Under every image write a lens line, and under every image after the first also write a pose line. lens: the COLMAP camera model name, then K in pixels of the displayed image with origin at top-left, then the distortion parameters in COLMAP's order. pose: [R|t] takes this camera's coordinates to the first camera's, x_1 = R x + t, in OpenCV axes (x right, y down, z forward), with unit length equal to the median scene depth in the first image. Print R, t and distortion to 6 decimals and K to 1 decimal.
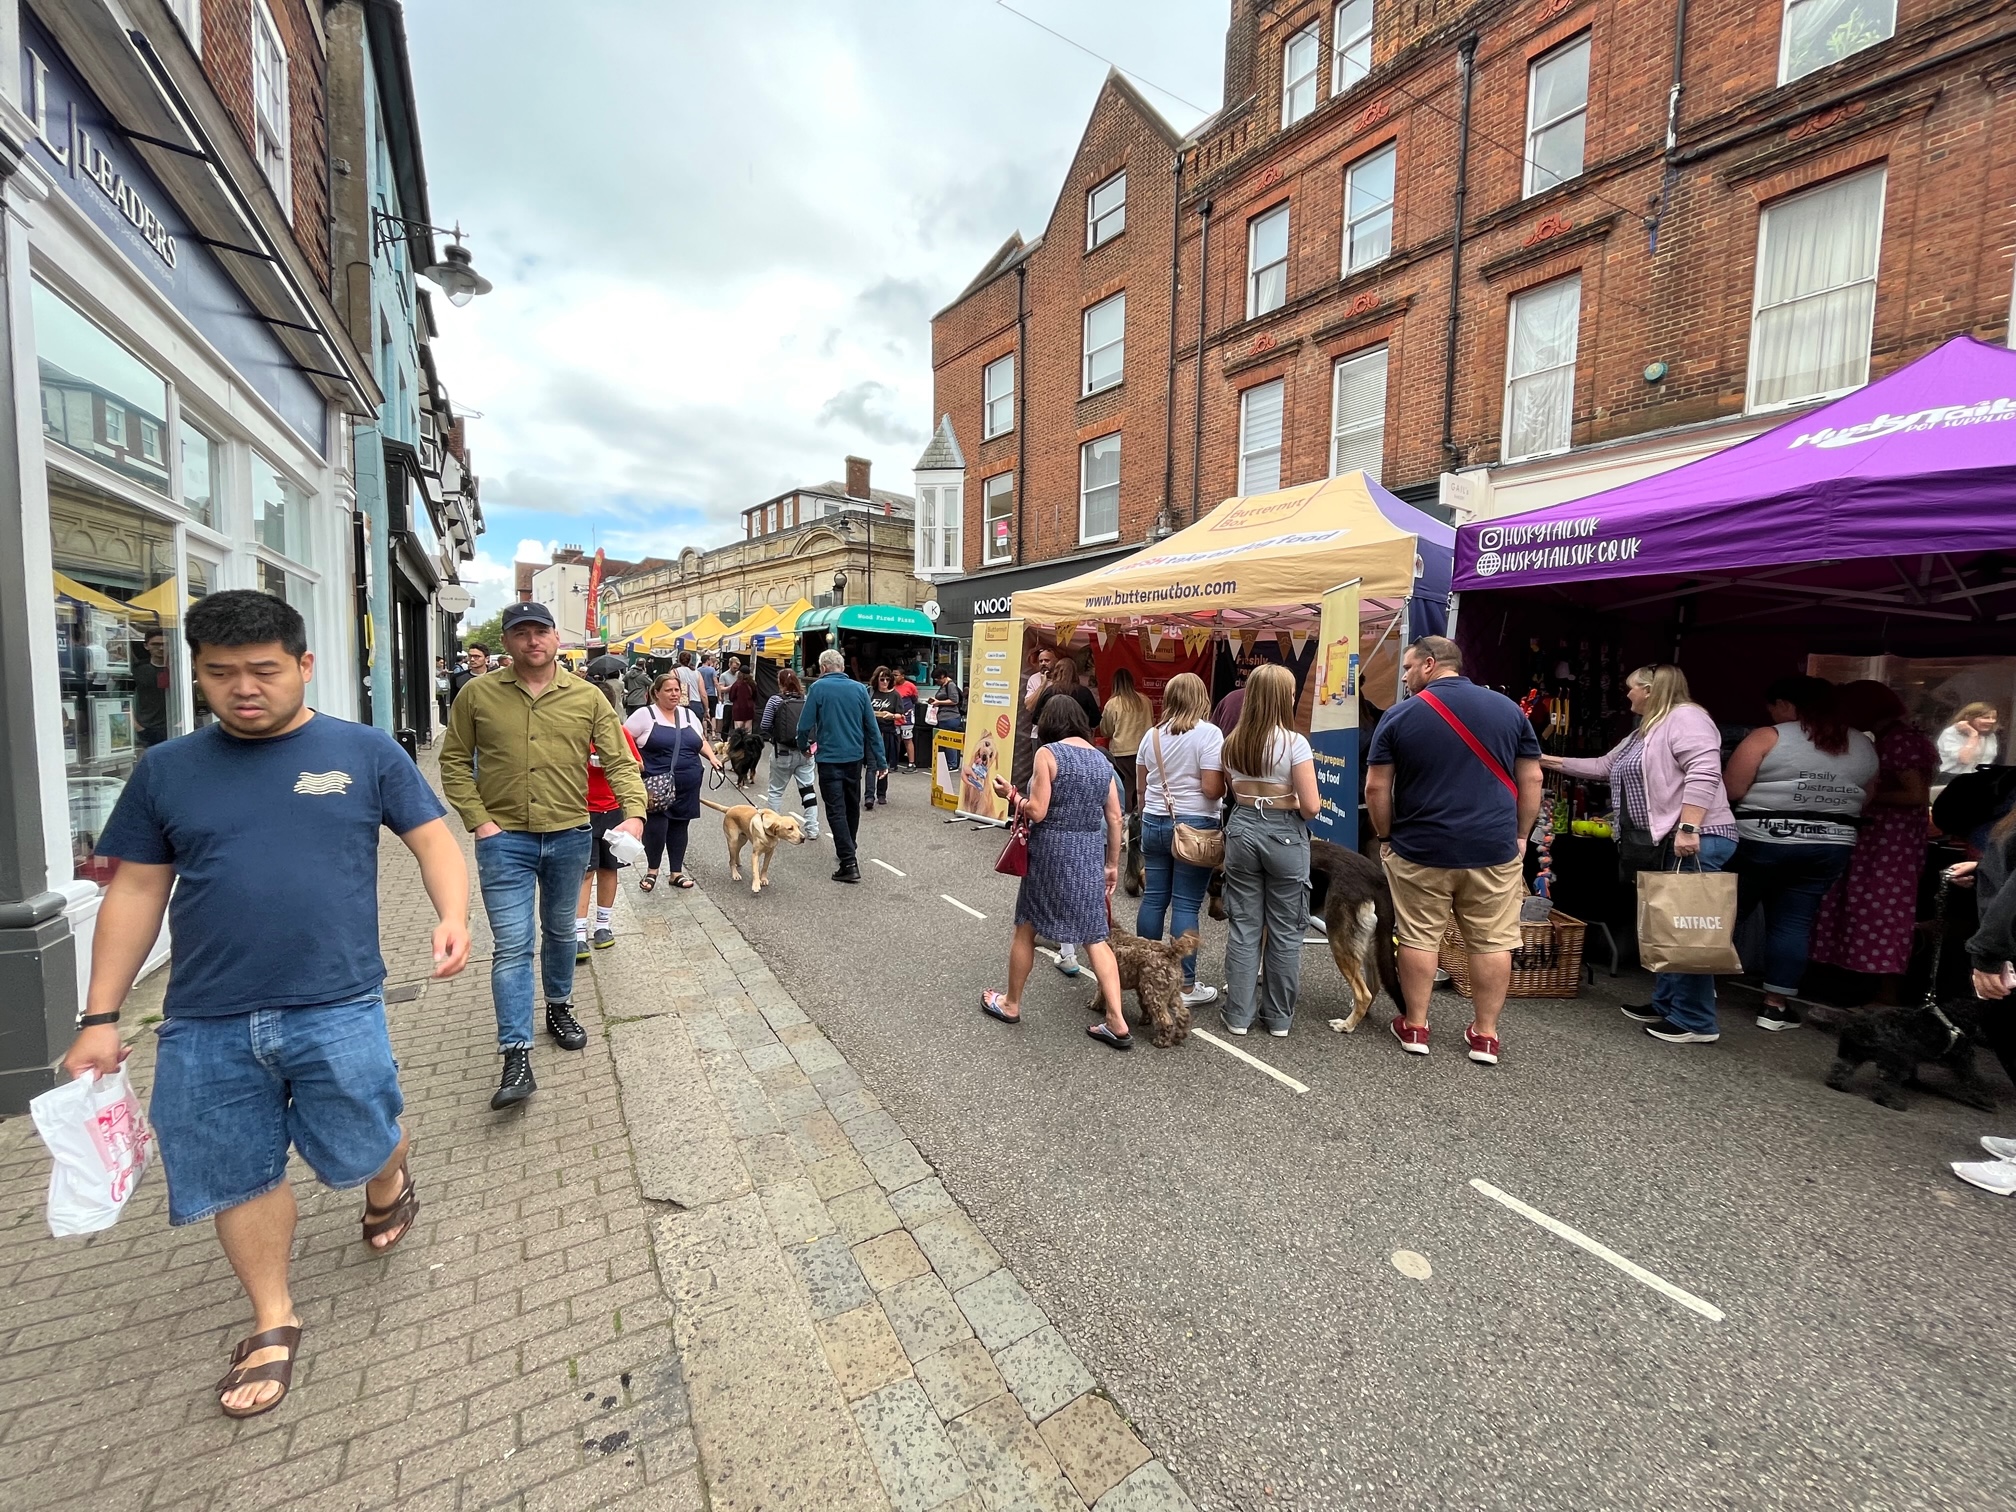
lens RADIAL K [[810.9, 0, 1005.2], [0, 810.9, 746.8], [0, 0, 1]] dist [0.000094, 0.000000]
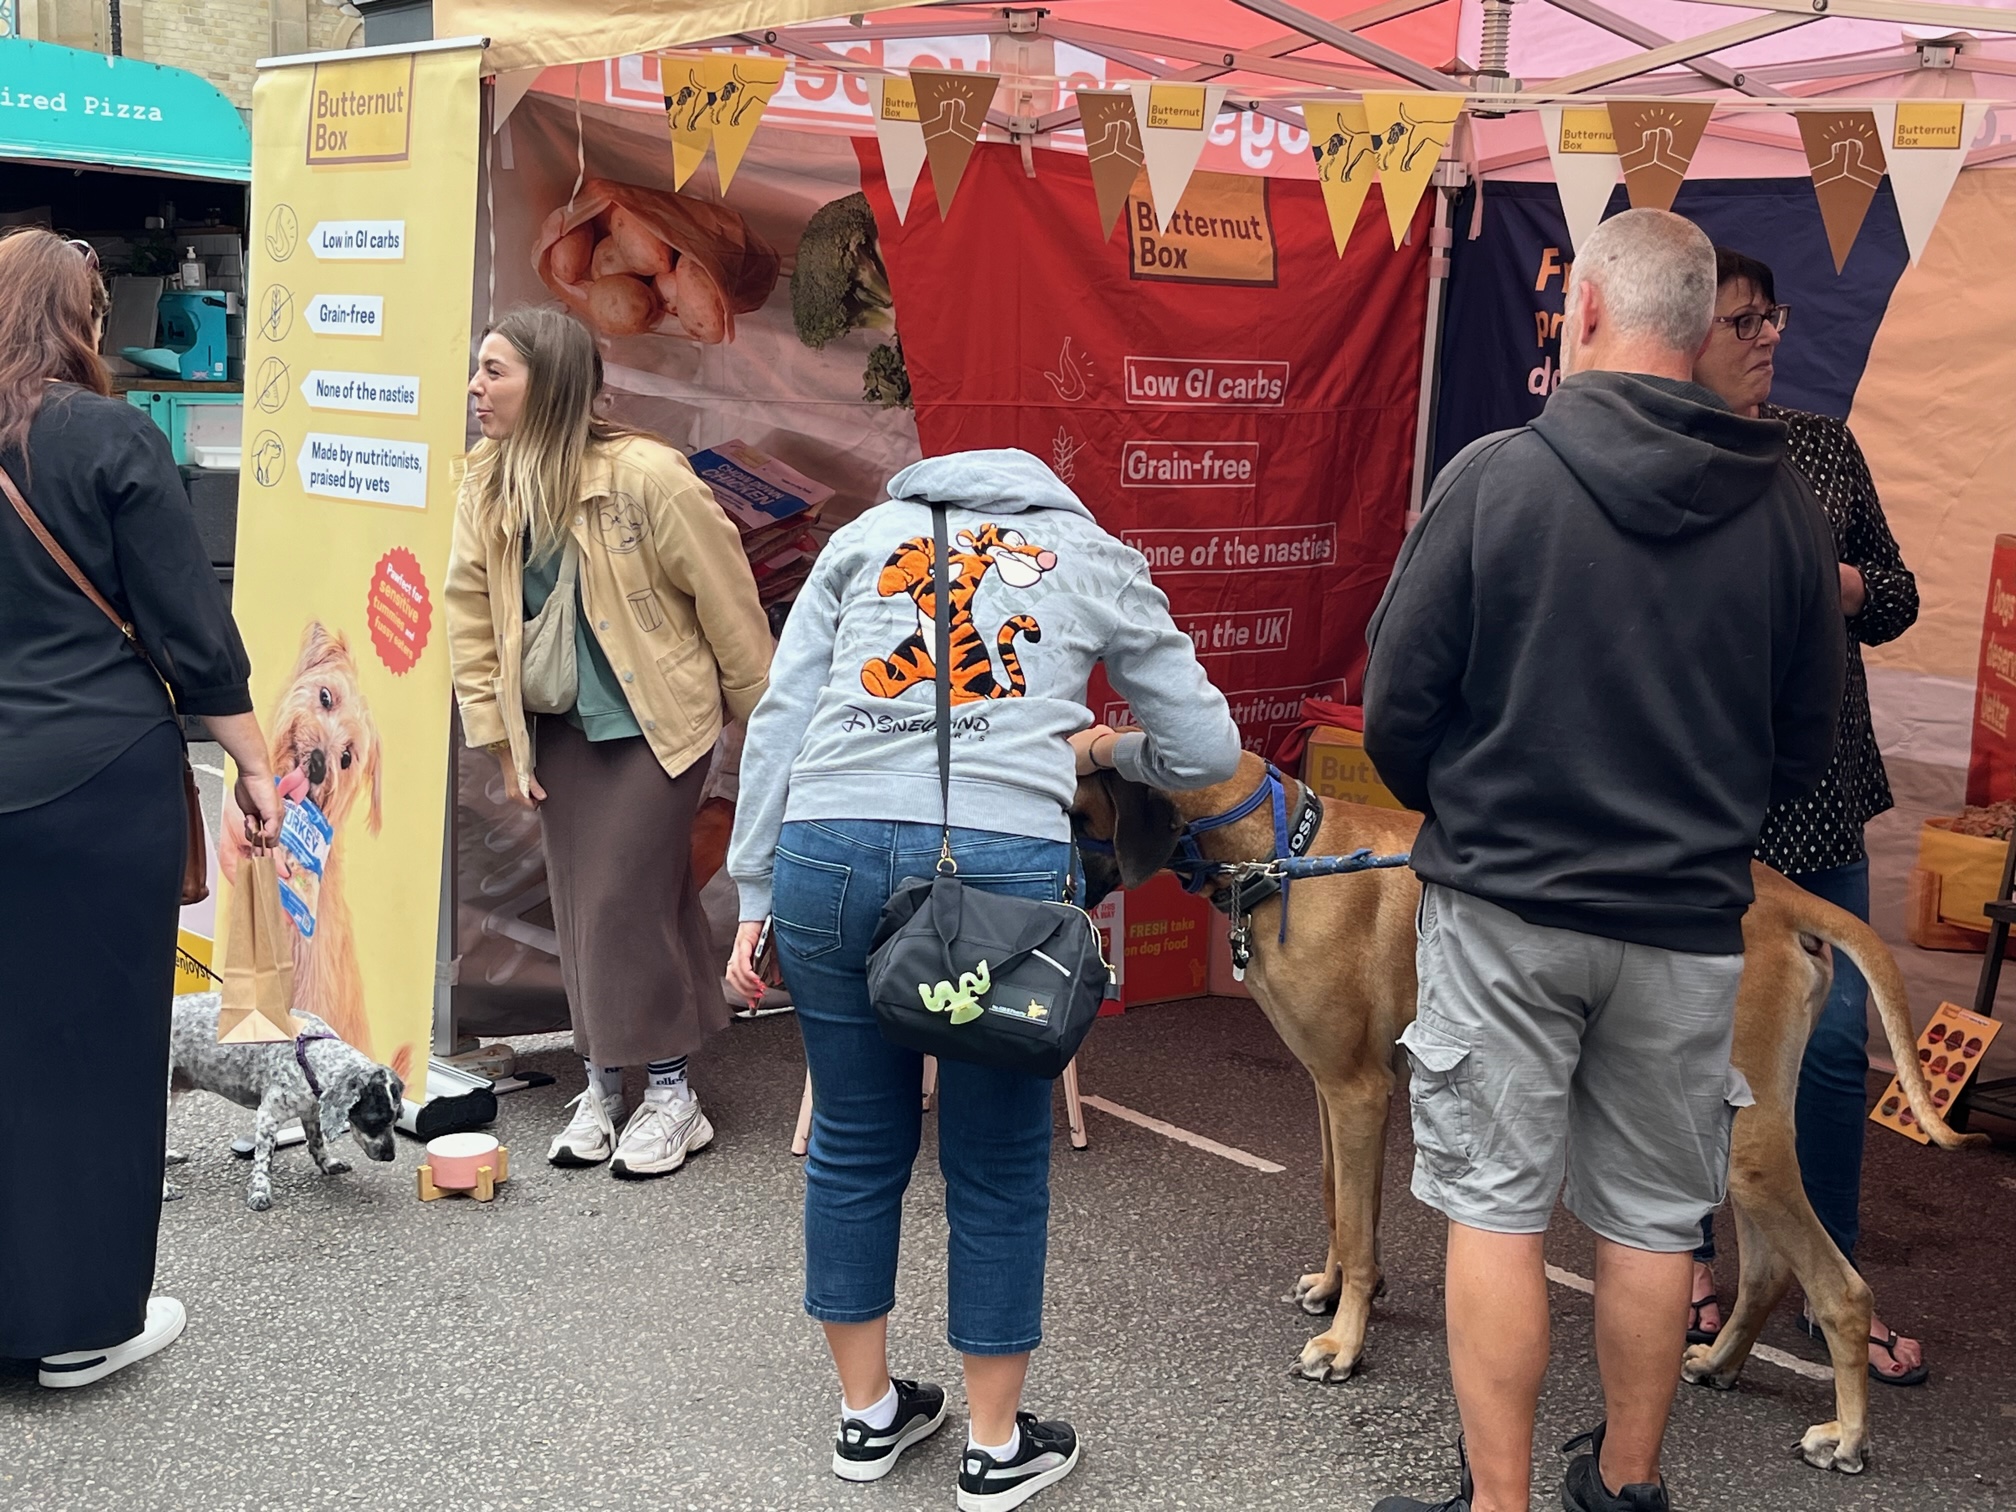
lens RADIAL K [[2529.2, 0, 1009.1], [0, 2529.2, 755.7], [0, 0, 1]] dist [0.002808, 0.000000]
pose [[0.994495, -0.013697, 0.103889, 0.077866], [0.006548, 0.997606, 0.068840, -0.030702], [-0.104583, -0.067781, 0.992204, 0.374710]]
